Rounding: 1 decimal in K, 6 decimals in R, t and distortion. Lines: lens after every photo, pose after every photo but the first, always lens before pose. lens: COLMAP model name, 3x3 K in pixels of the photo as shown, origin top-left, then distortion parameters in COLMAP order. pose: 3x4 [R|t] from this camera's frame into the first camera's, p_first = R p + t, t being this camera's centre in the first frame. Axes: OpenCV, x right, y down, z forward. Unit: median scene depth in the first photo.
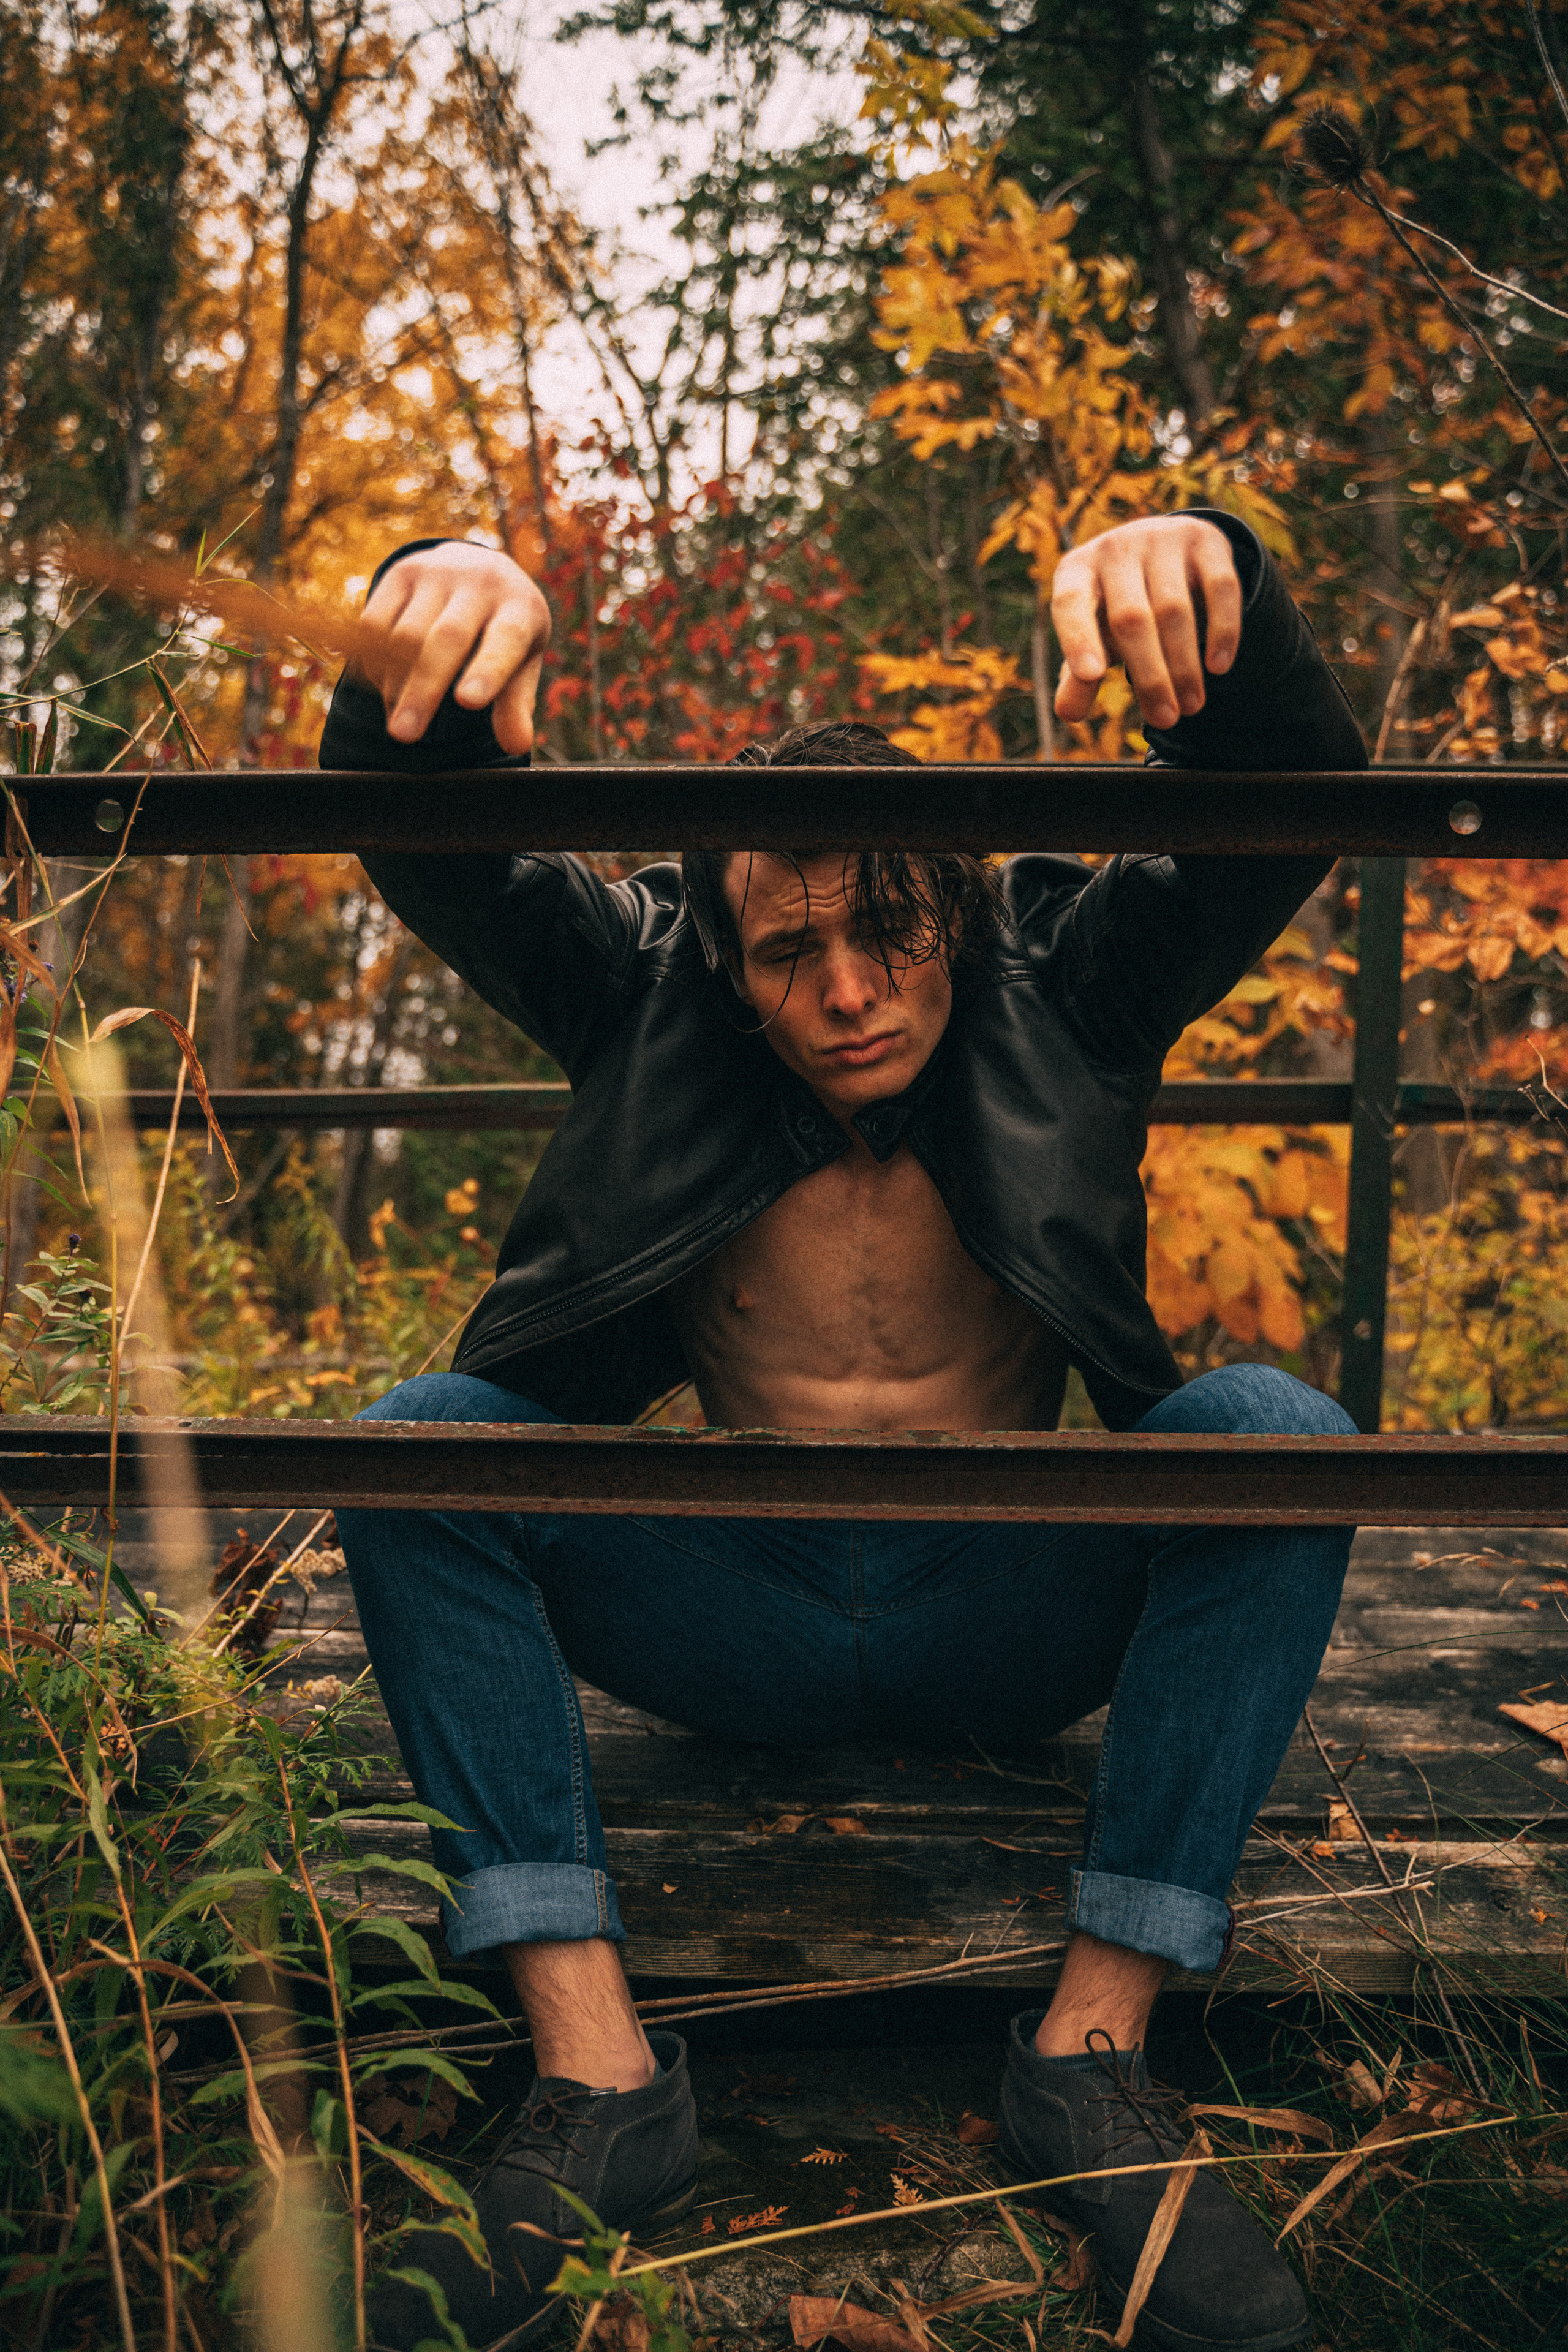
lens RADIAL K [[1858.5, 0, 784.0], [0, 1858.5, 1176.0], [0, 0, 1]] dist [-0.103739, -0.001169]
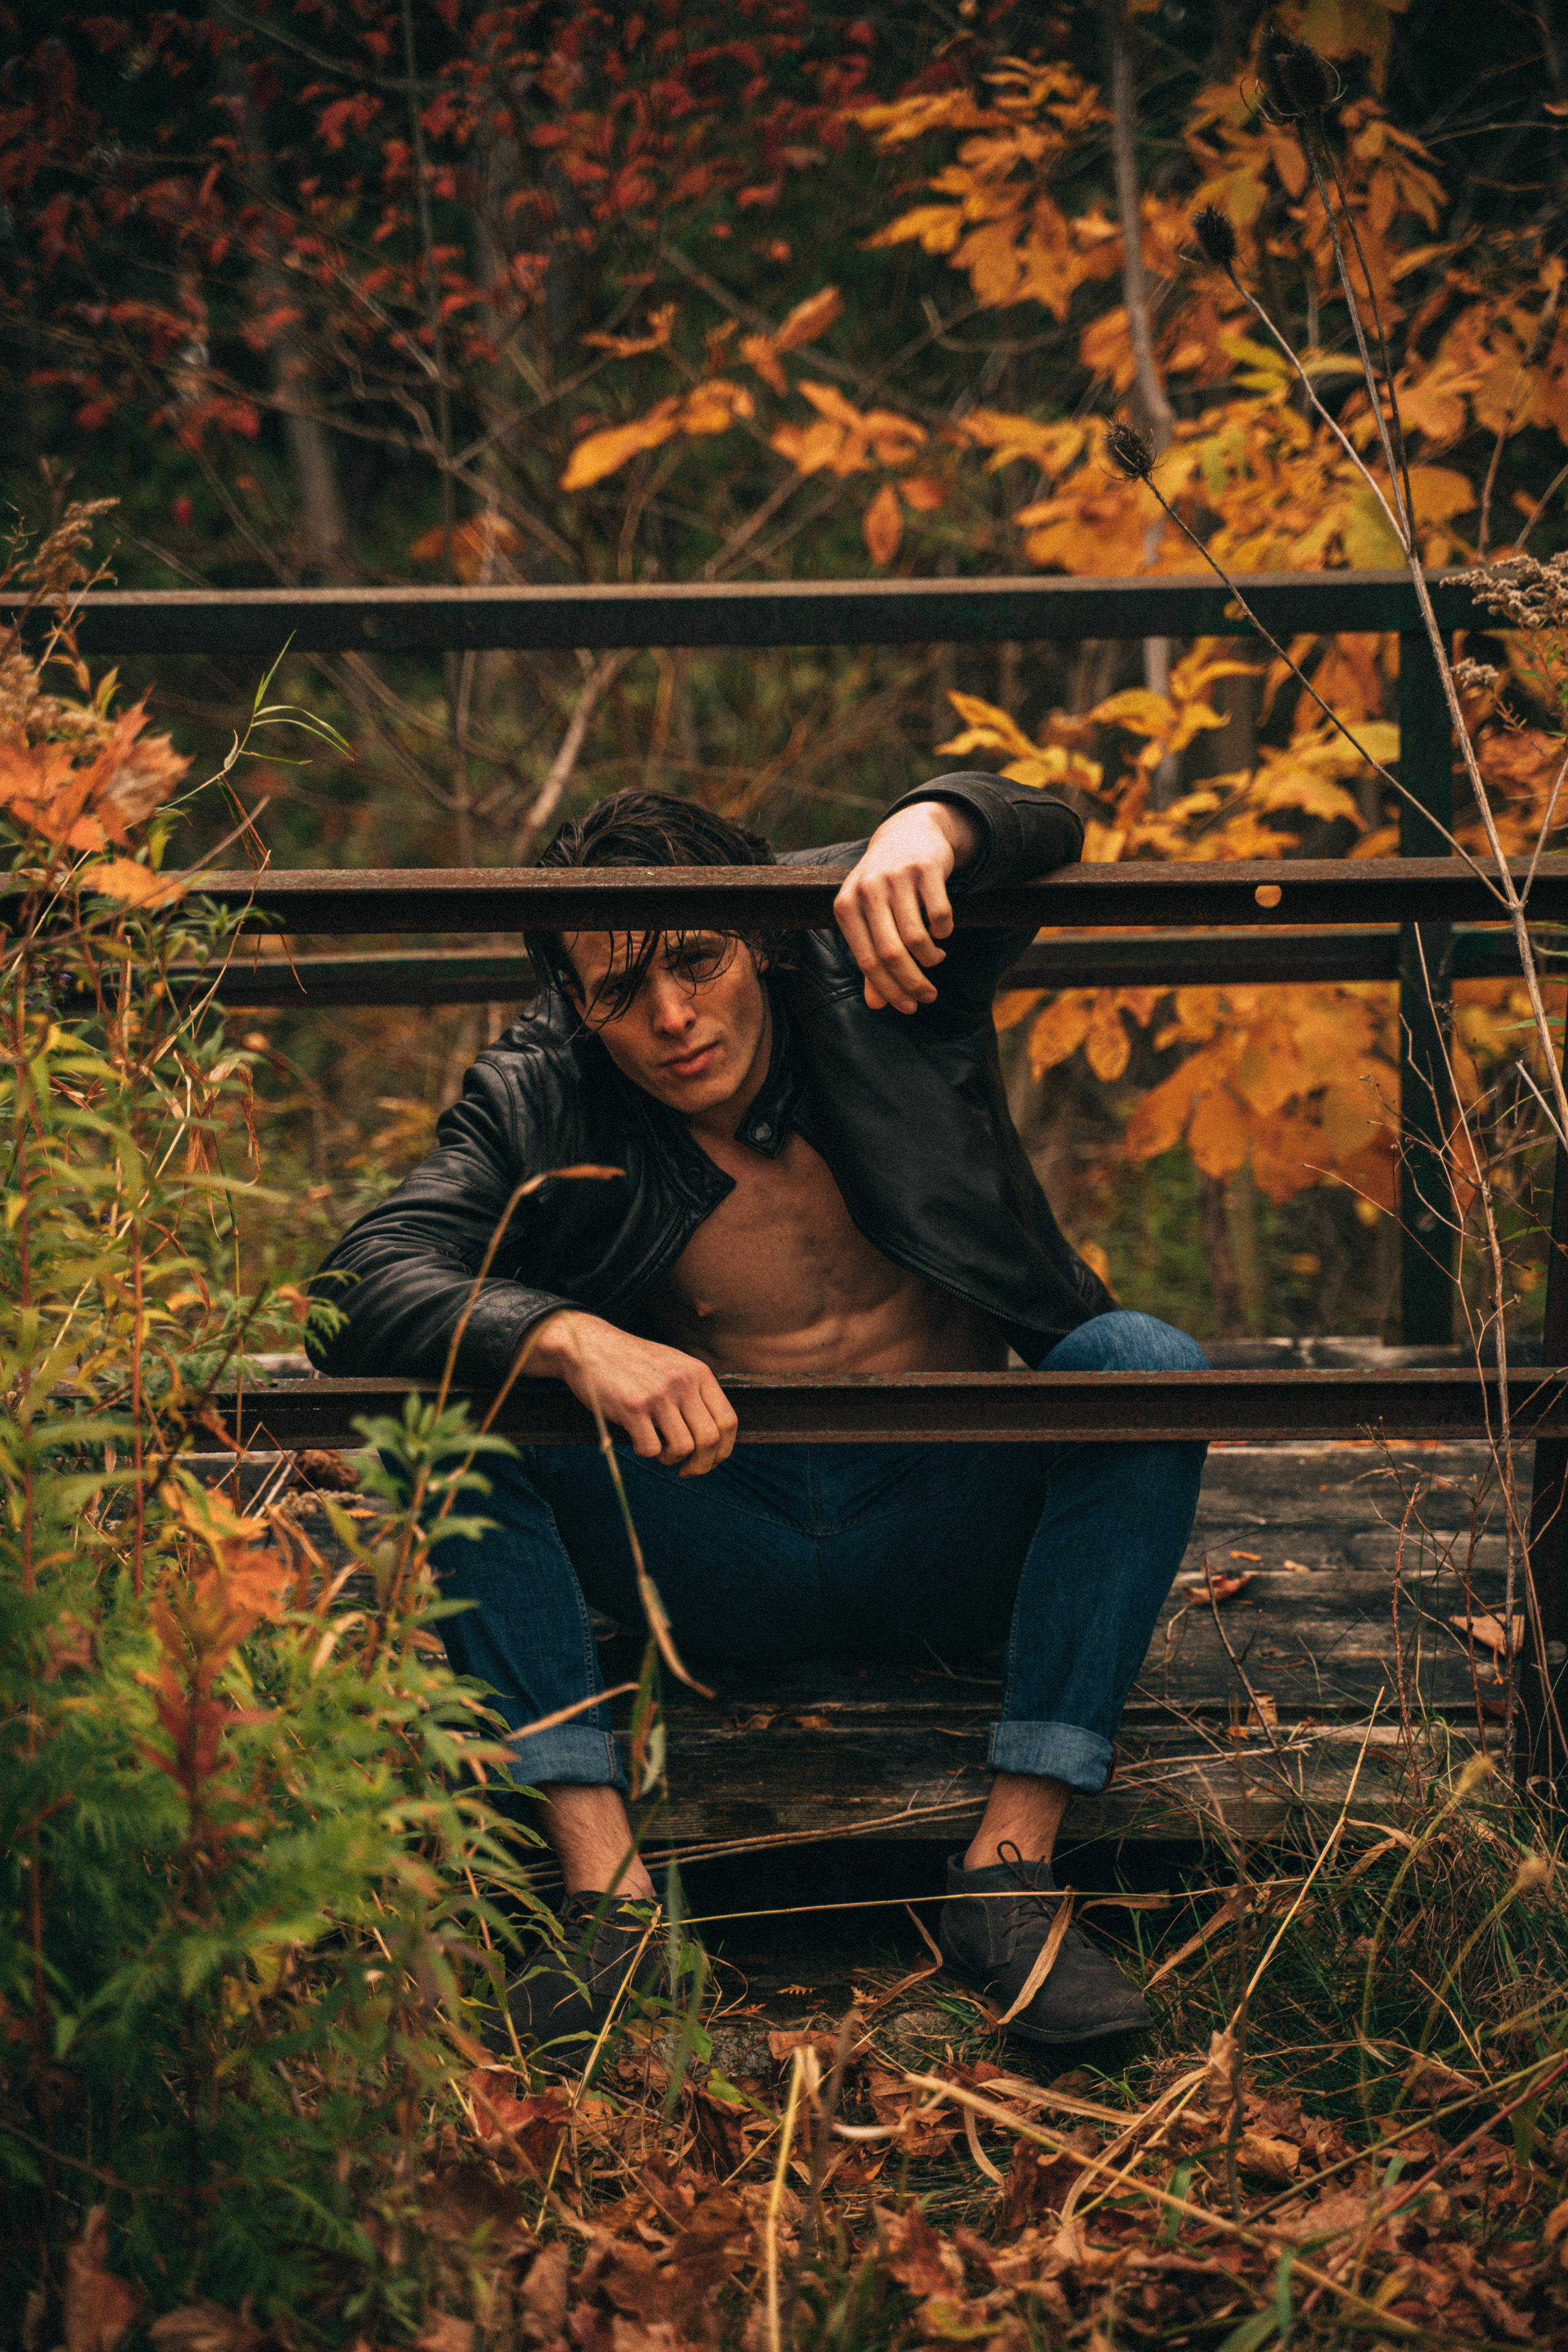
lens RADIAL K [[5045.8, 0, 784.0], [0, 5045.8, 1176.0], [0, 0, 1]] dist [-0.003052, -0.007152]
pose [[0.999663, -0.023816, 0.010343, -0.007726], [0.022401, 0.992490, 0.120256, -0.380315], [-0.013129, -0.119983, 0.992689, -2.223087]]
